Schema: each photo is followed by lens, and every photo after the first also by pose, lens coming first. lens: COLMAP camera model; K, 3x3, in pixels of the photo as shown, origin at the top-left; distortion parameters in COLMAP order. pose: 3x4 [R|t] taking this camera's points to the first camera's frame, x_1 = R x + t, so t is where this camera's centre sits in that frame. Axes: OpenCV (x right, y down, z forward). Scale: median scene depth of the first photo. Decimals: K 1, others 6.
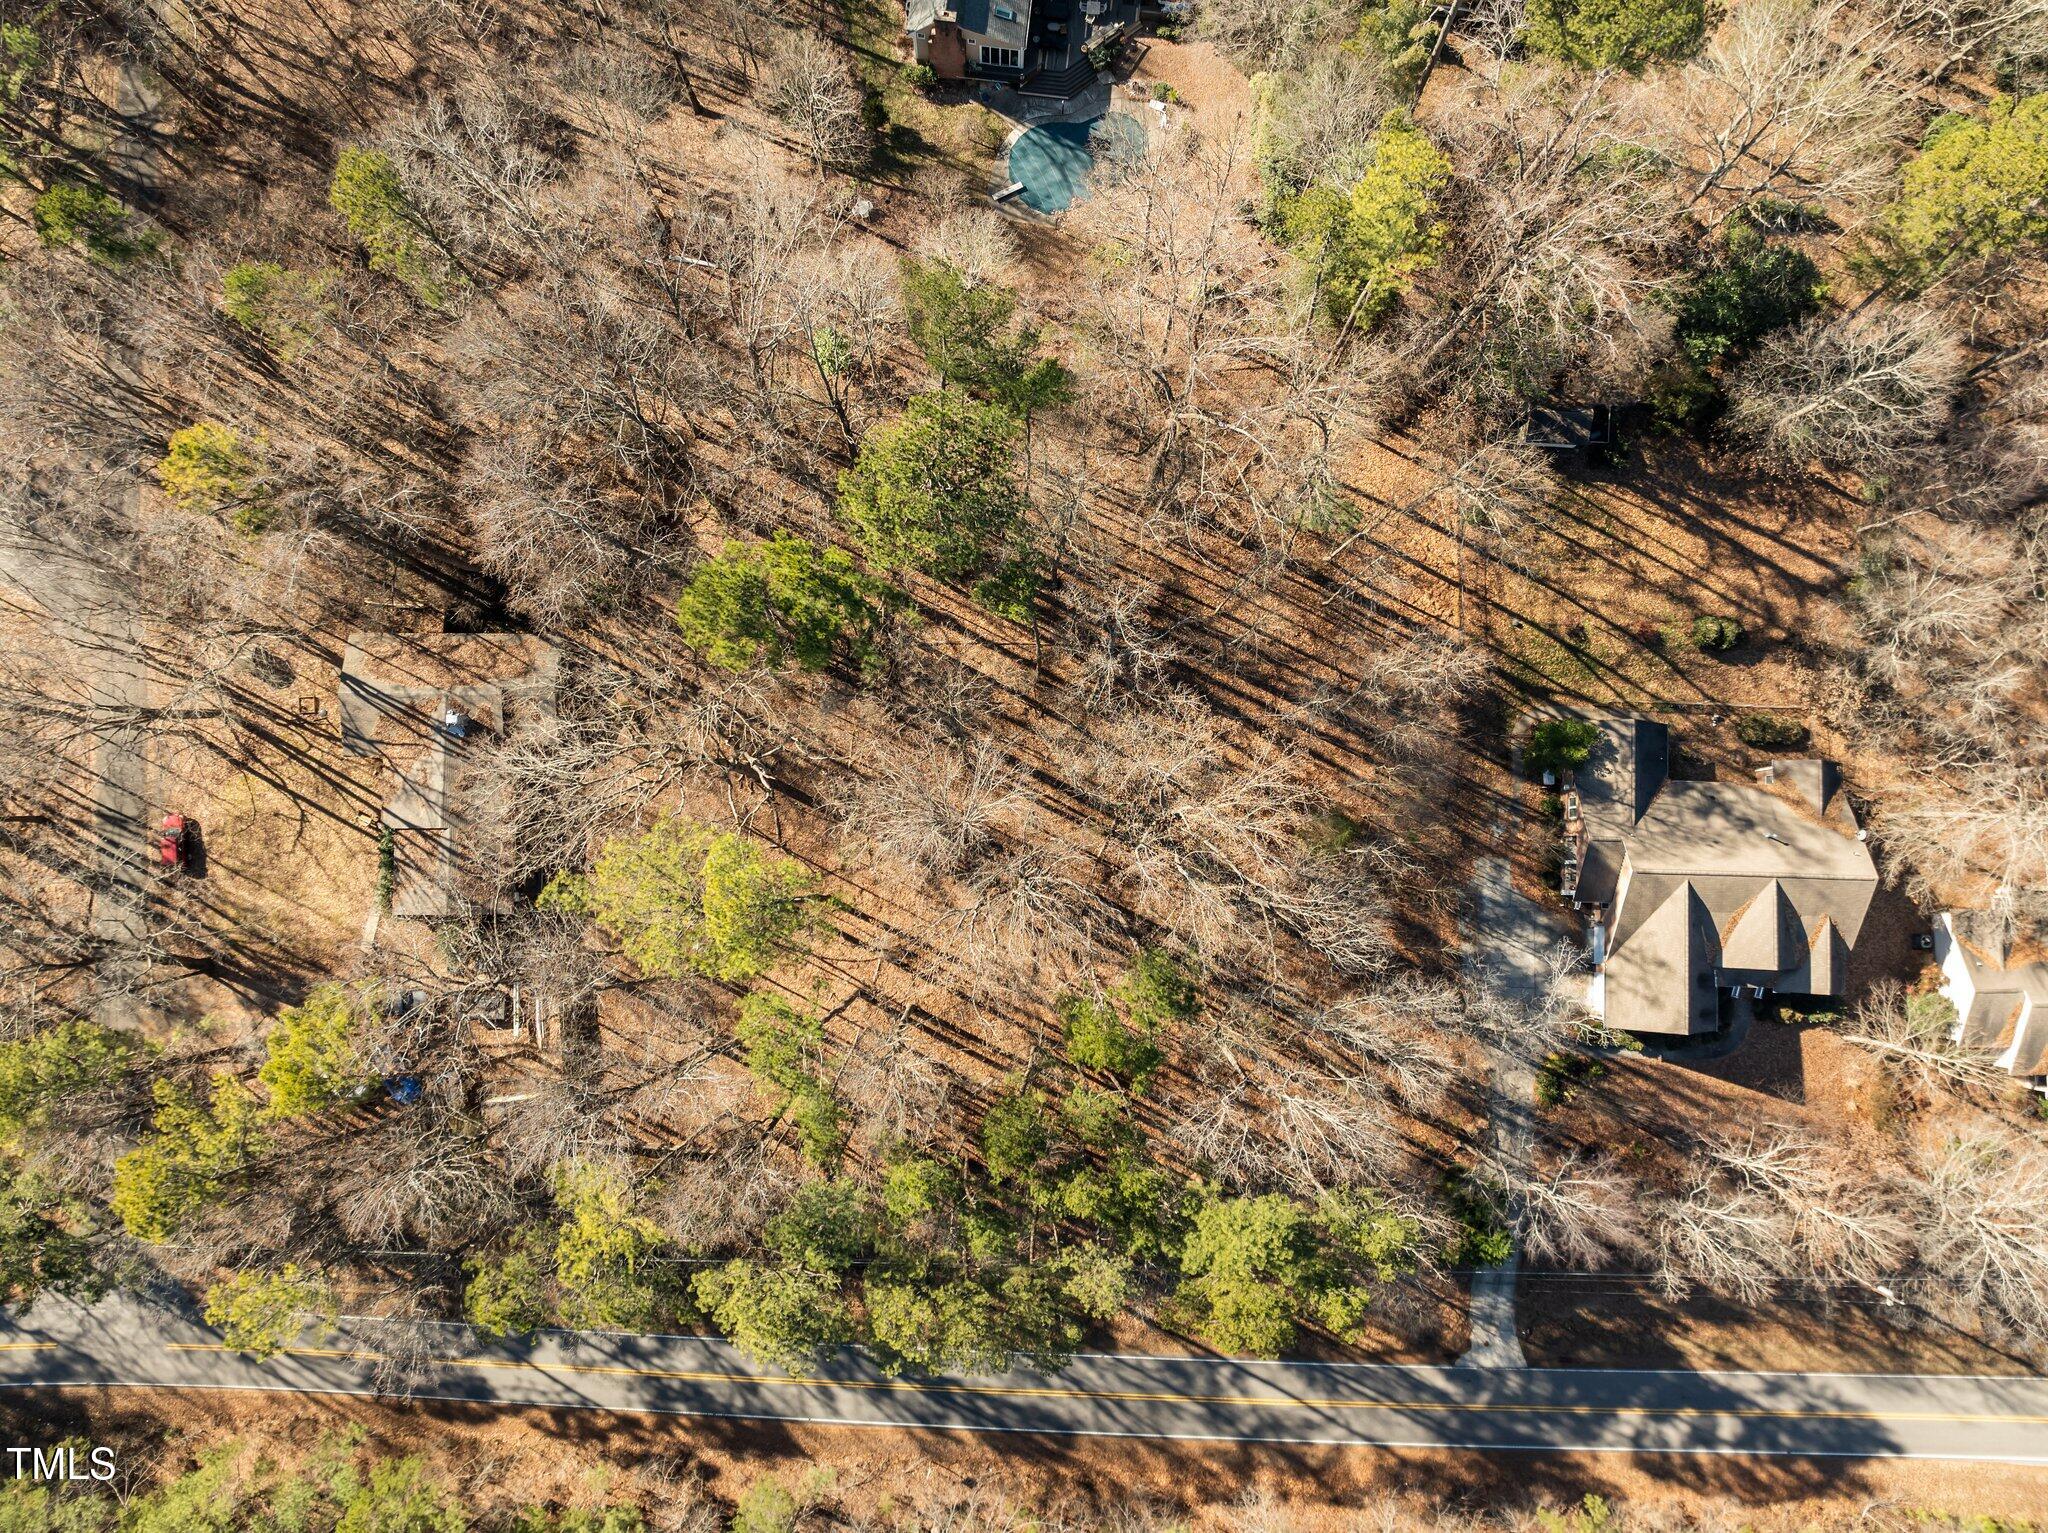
lens RADIAL K [[1428.2, 0, 1038.0], [0, 1428.2, 772.5], [0, 0, 1]] dist [-0.066749, 0.024566]
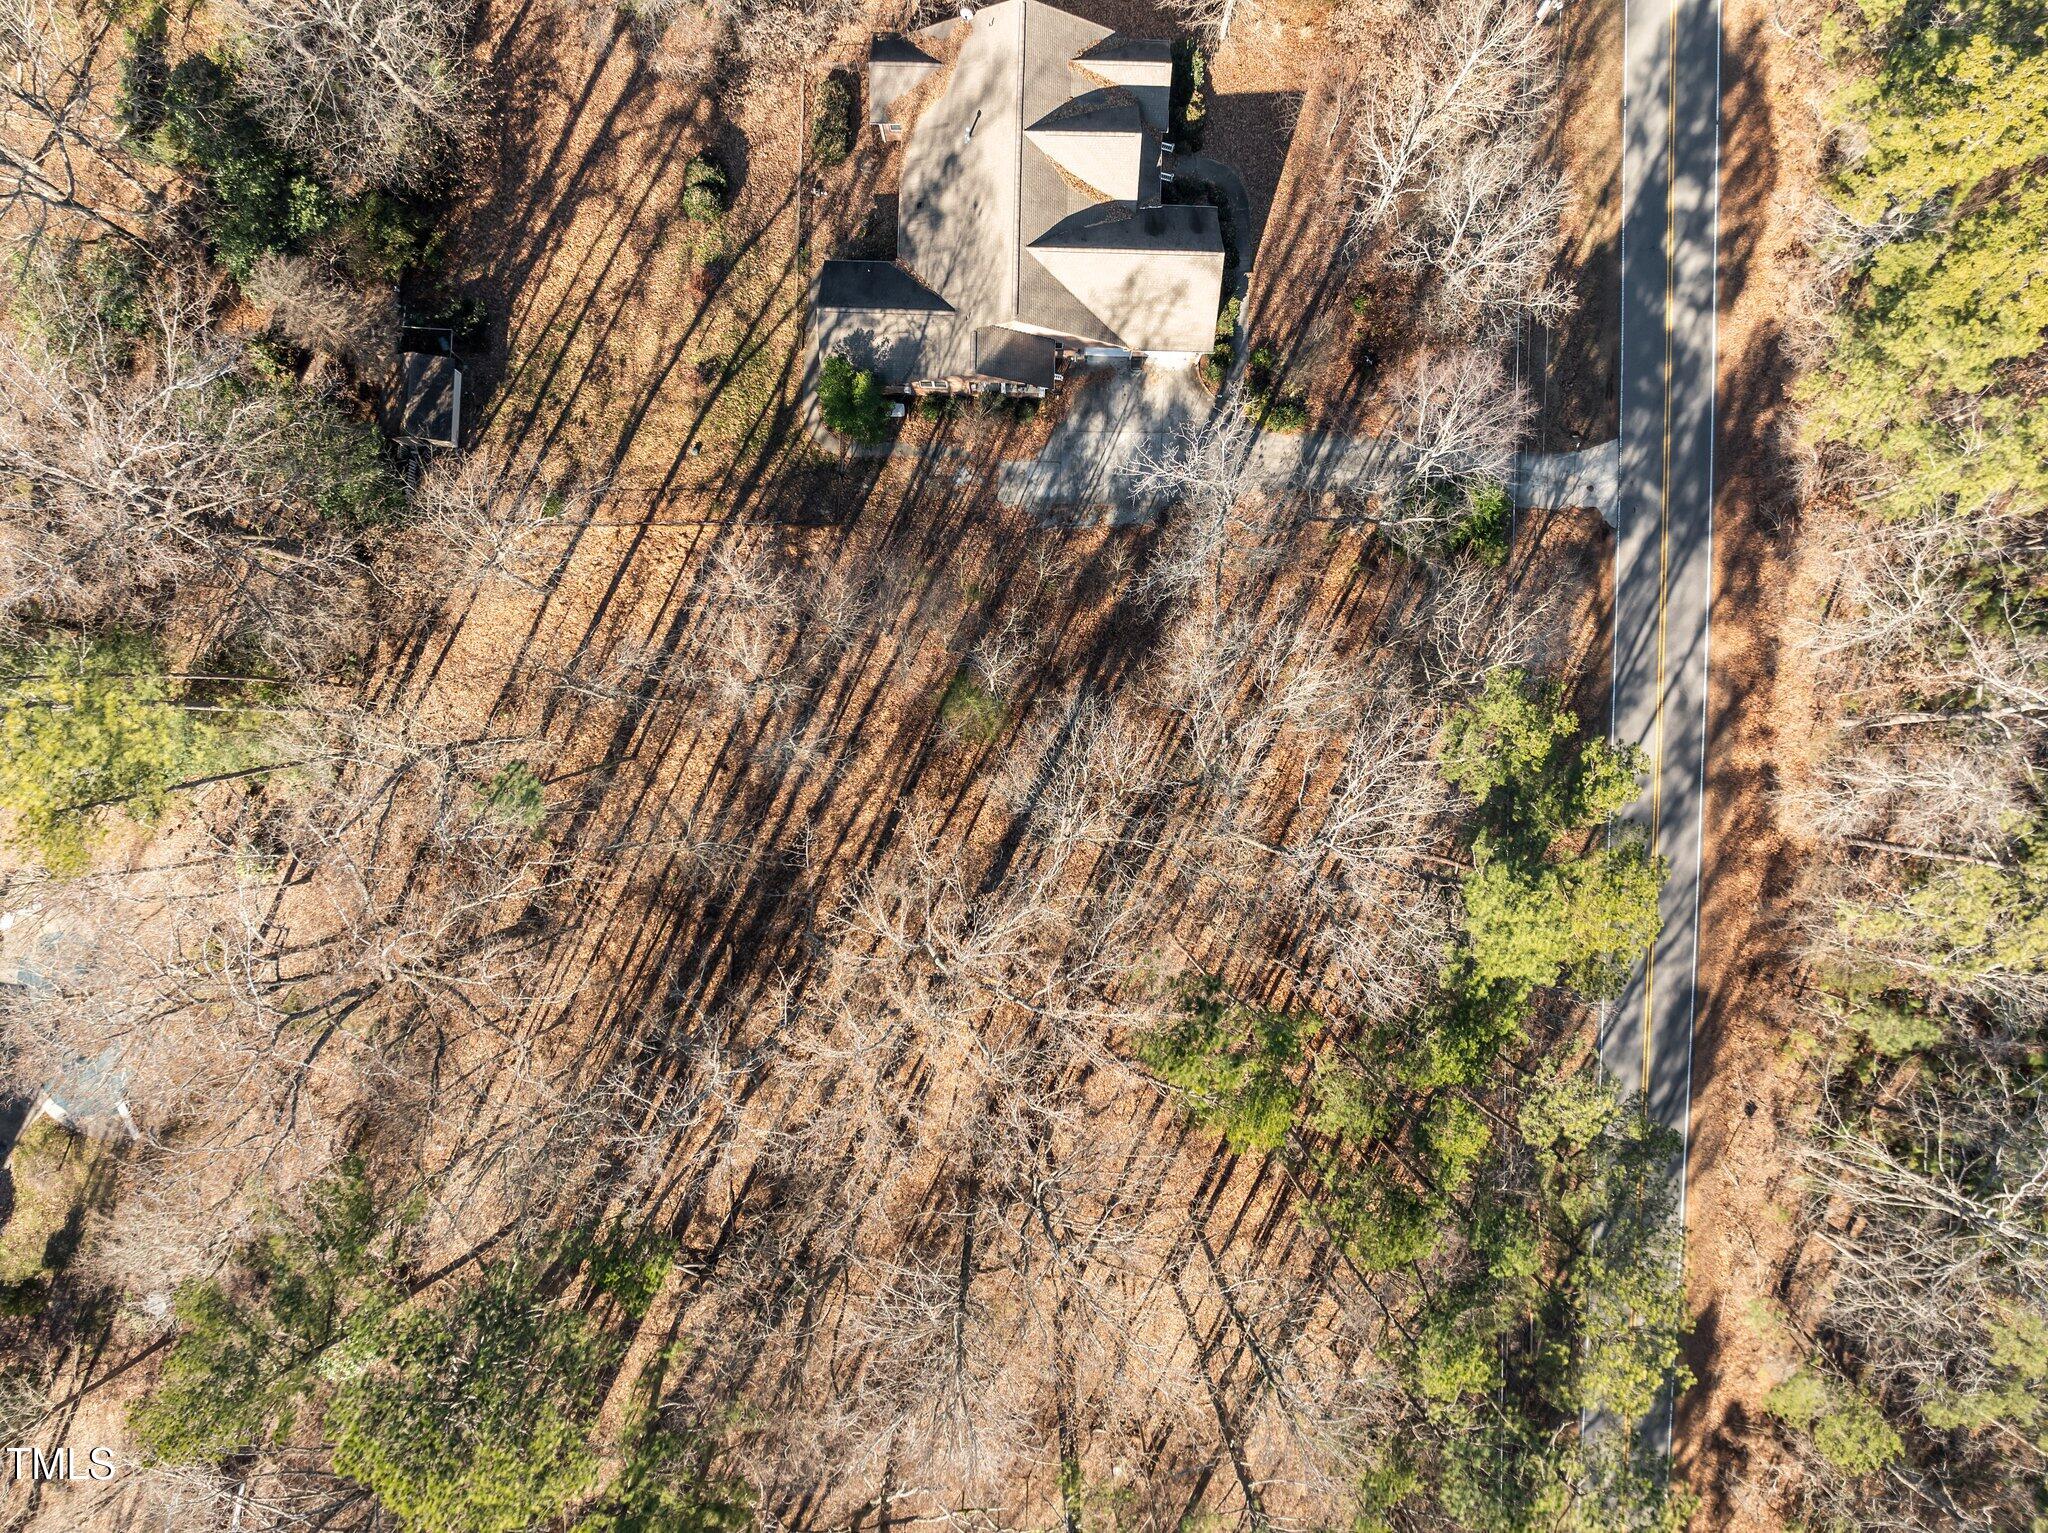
lens RADIAL K [[1424.0, 0, 1038.2], [0, 1424.0, 764.1], [0, 0, 1]] dist [-0.049559, -0.003069]
pose [[-0.008921, -0.999944, -0.005669, 0.169247], [0.995628, -0.009410, 0.092929, 0.008378], [-0.092977, -0.004815, 0.995657, 0.212995]]
